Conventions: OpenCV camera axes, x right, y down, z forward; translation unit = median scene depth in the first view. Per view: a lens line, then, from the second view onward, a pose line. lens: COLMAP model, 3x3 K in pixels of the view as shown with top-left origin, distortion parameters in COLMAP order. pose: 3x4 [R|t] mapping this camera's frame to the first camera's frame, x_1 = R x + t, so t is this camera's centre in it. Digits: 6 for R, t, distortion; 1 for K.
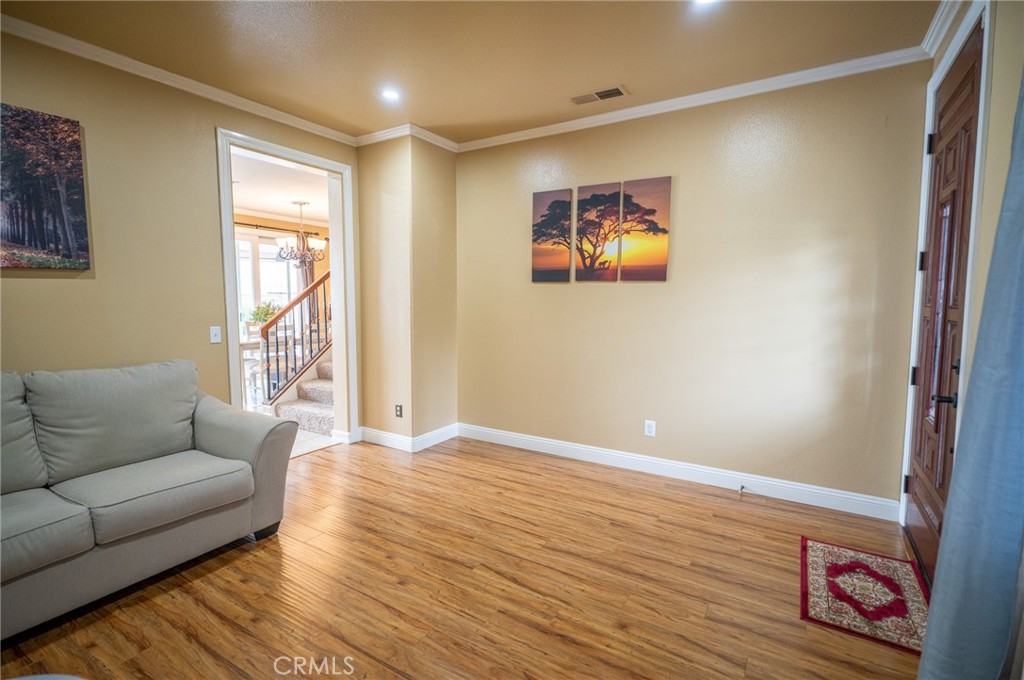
lens RADIAL K [[473.0, 0, 512.1], [0, 473.0, 338.2], [0, 0, 1]] dist [0.004540, -0.000179]
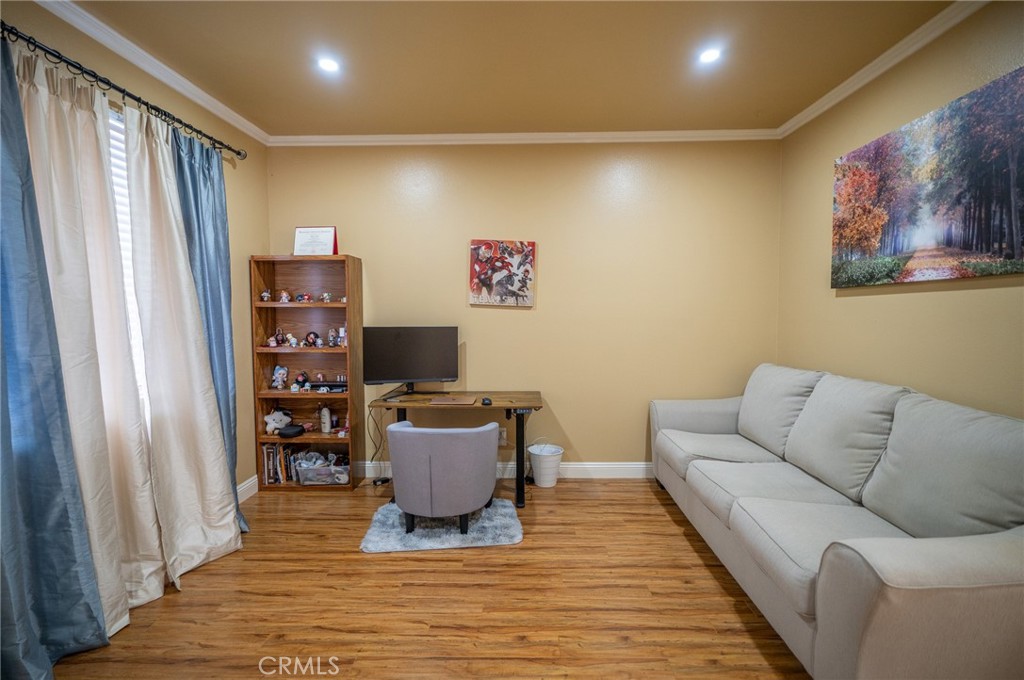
lens RADIAL K [[473.0, 0, 514.1], [0, 473.0, 336.0], [0, 0, 1]] dist [0.004540, -0.000179]
pose [[-0.857388, 0.031459, -0.513708, 0.114060], [-0.040573, 0.990892, 0.128399, -0.117686], [0.513068, 0.130930, -0.848303, 1.293373]]
